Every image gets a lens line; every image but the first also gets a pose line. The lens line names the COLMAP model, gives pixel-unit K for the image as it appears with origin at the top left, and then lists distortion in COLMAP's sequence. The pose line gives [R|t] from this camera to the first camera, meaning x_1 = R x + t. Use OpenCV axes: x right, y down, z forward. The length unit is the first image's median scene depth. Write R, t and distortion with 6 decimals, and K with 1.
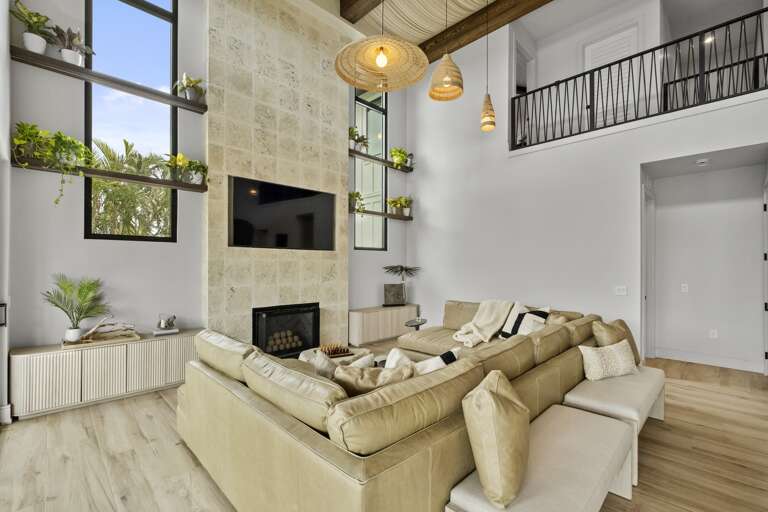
lens RADIAL K [[345.3, 0, 391.4], [0, 345.3, 261.1], [0, 0, 1]] dist [0.001426, 0.000019]
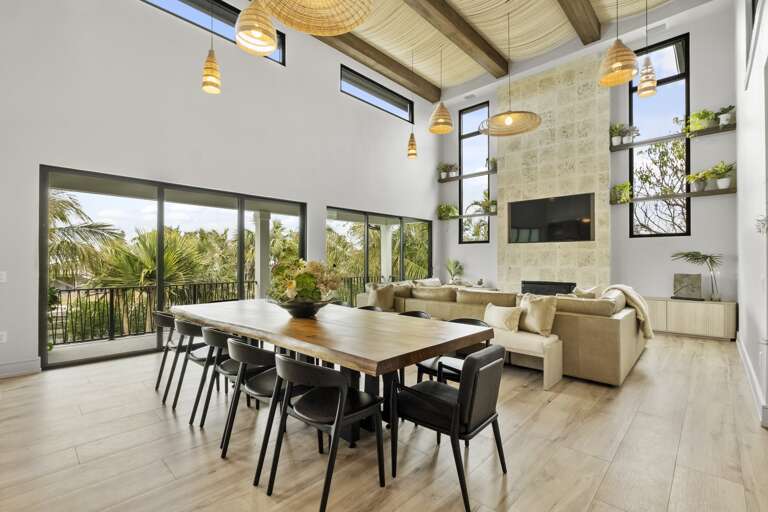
lens RADIAL K [[345.3, 0, 394.5], [0, 345.3, 257.3], [0, 0, 1]] dist [0.001426, 0.000019]
pose [[0.044776, -0.013772, -0.998902, 0.970559], [0.006335, 0.999889, -0.013502, 0.036808], [0.998977, -0.005723, 0.044858, 0.270462]]
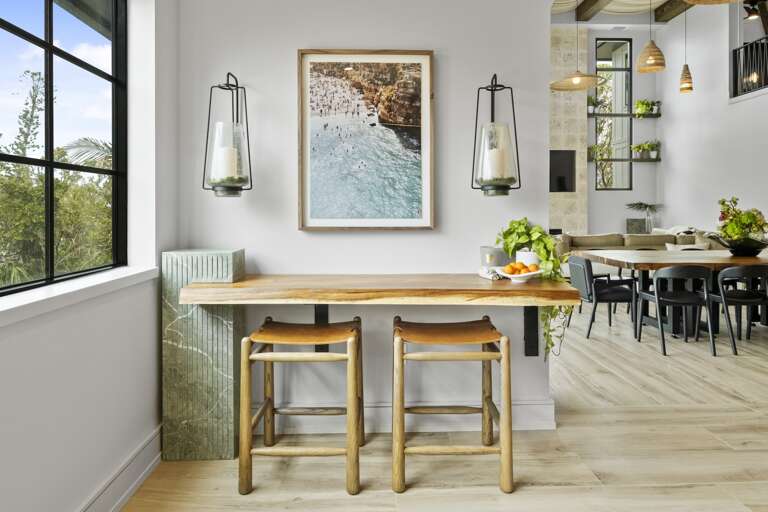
lens RADIAL K [[486.6, 0, 374.2], [0, 486.6, 207.4], [0, 0, 1]] dist [-0.000140, -0.003187]
pose [[0.726247, -0.006767, -0.687401, 0.571247], [0.009569, 0.999954, 0.000265, 0.021938], [0.687367, -0.006770, 0.726278, -0.922591]]
